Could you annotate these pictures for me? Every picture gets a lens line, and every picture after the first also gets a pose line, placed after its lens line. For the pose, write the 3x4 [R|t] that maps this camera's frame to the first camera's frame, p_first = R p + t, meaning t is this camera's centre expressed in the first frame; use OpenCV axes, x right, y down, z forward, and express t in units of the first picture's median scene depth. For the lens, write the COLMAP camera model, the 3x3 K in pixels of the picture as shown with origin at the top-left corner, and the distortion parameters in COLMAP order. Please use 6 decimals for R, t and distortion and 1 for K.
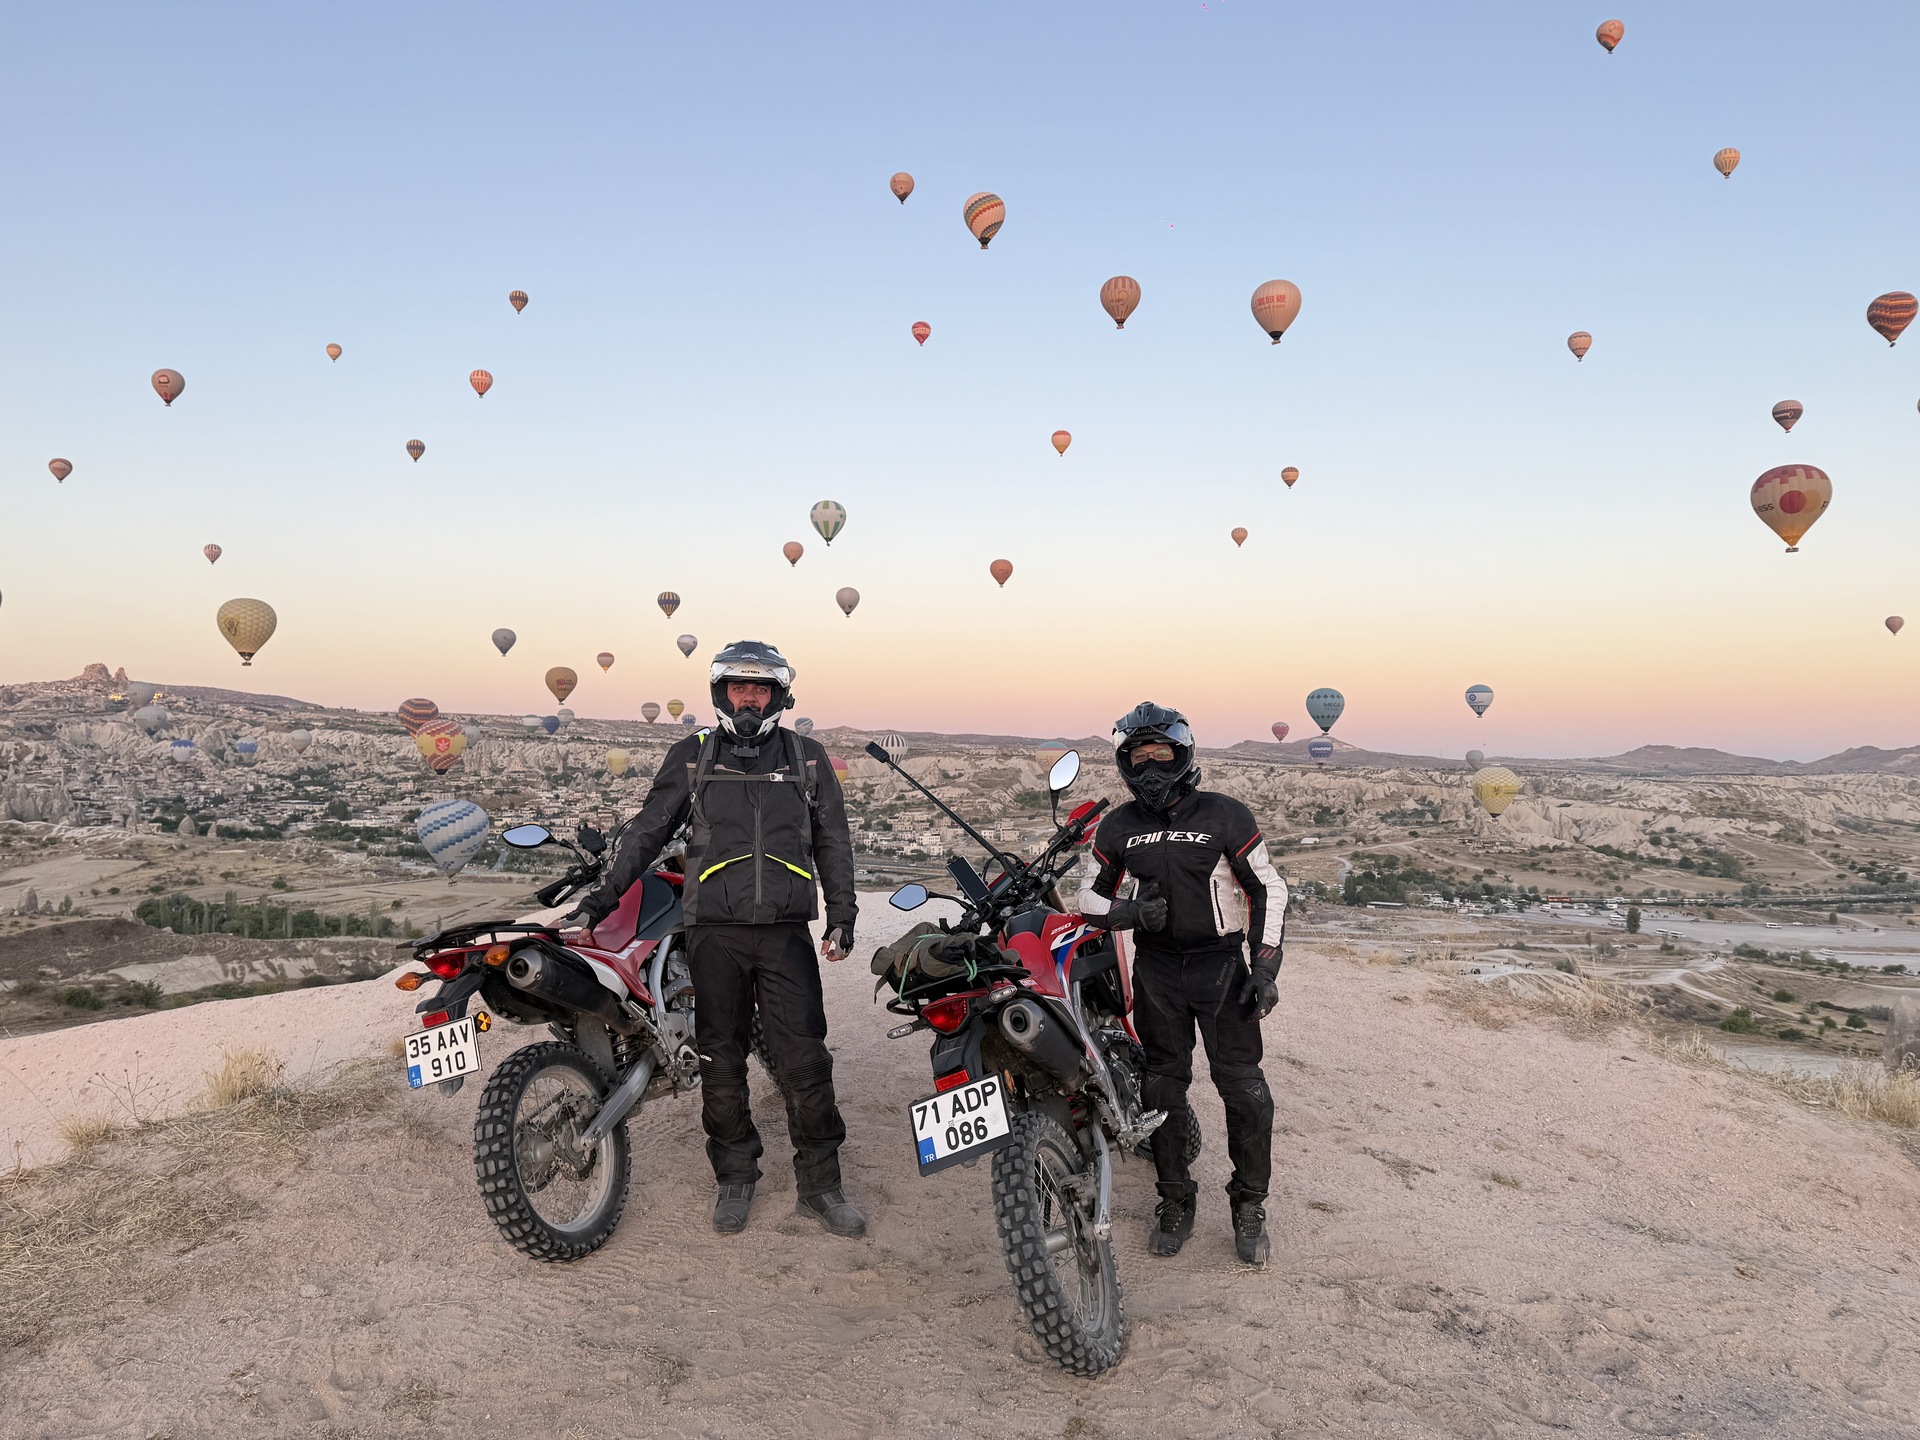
lens RADIAL K [[1360.9, 0, 965.7], [0, 1360.9, 710.6], [0, 0, 1]] dist [0.091515, -0.127563]
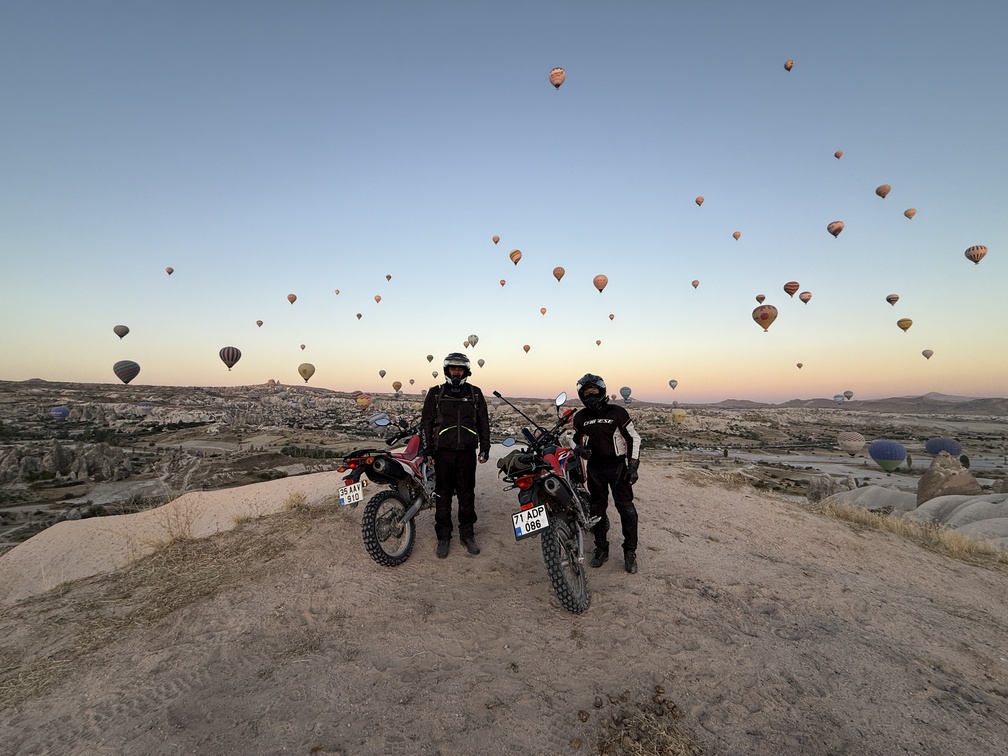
lens RADIAL K [[403.8, 0, 500.0], [0, 403.8, 374.7], [0, 0, 1]] dist [-0.002044, -0.000235]
pose [[0.998714, -0.010106, -0.049687, -0.017082], [0.008004, 0.999072, -0.042332, 0.030802], [0.050068, 0.041880, 0.997867, 0.137611]]
